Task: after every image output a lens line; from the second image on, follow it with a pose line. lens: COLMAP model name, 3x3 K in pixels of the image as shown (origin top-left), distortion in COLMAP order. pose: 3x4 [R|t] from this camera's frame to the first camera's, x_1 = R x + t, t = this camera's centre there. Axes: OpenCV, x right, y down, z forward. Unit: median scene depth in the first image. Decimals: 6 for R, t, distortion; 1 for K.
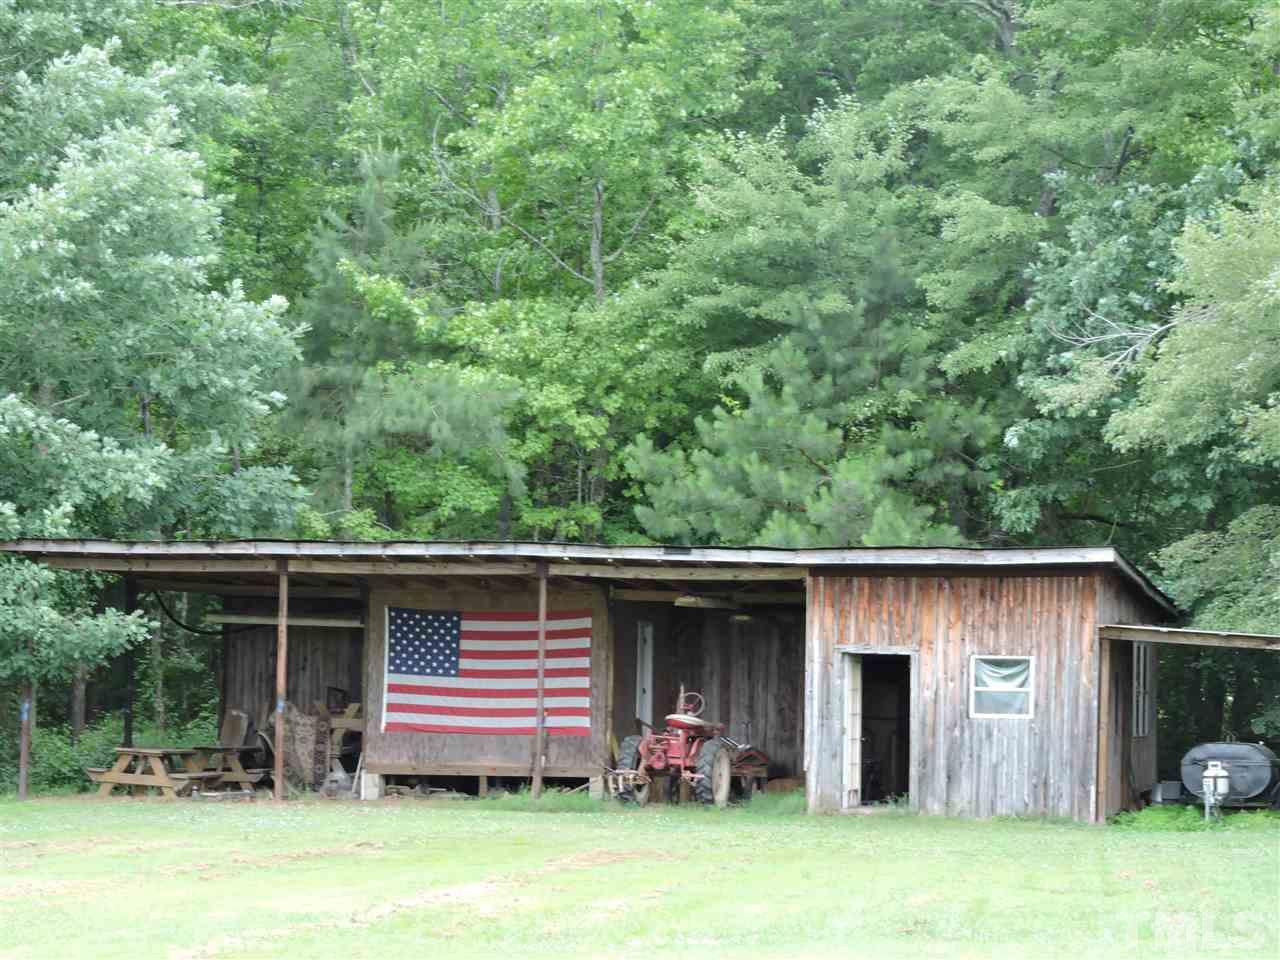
lens RADIAL K [[3754.4, 0, 640.0], [0, 3754.4, 480.0], [0, 0, 1]] dist [-0.008169, -0.039764]
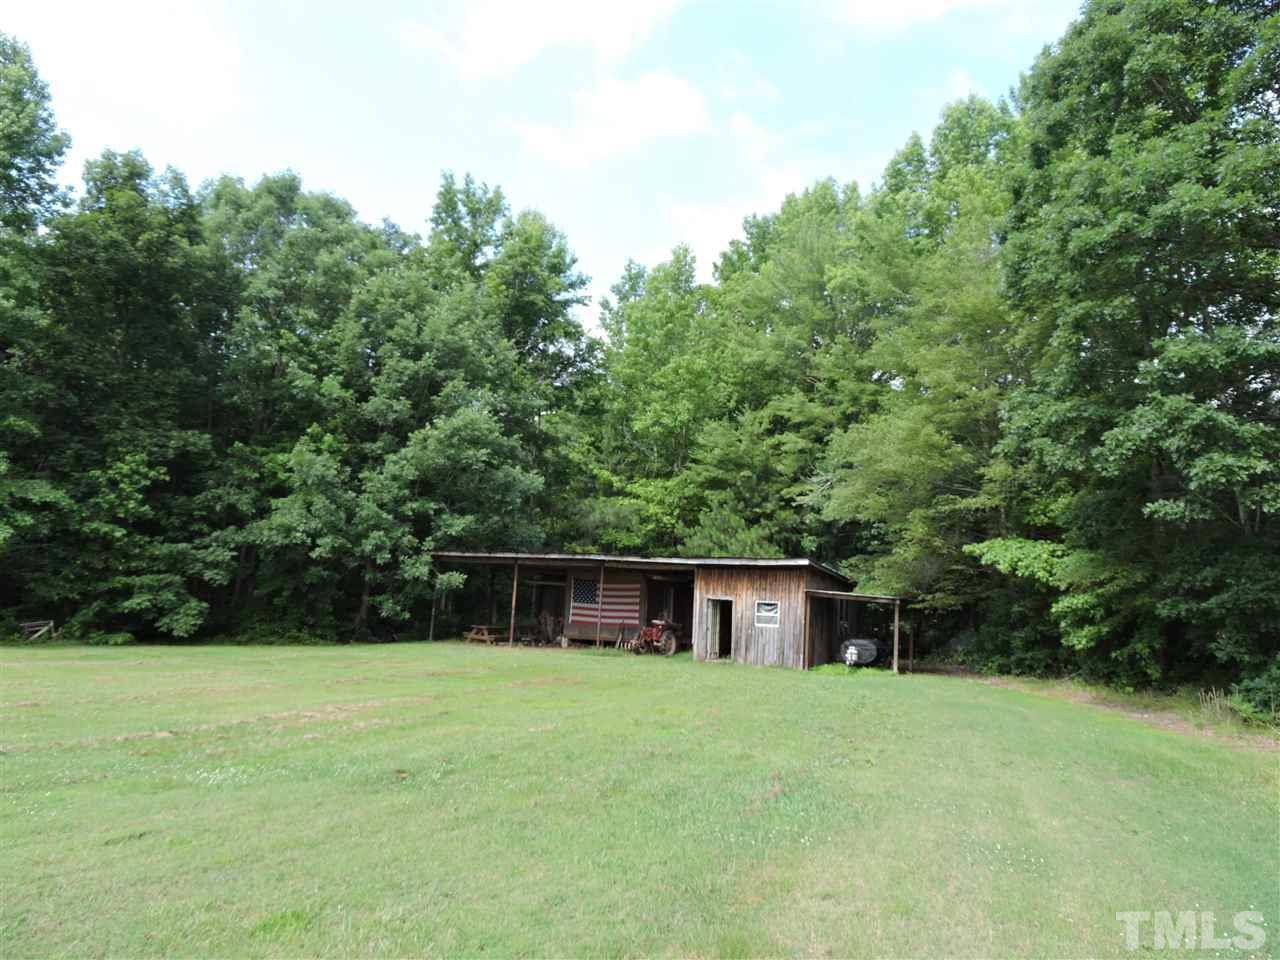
lens RADIAL K [[913.4, 0, 641.8], [0, 913.4, 484.5], [0, 0, 1]] dist [-0.003381, -0.006430]
pose [[0.978828, 0.003052, -0.204662, 0.134046], [-0.019391, 0.996774, -0.077876, 0.016962], [0.203764, 0.080196, 0.975730, 0.357338]]
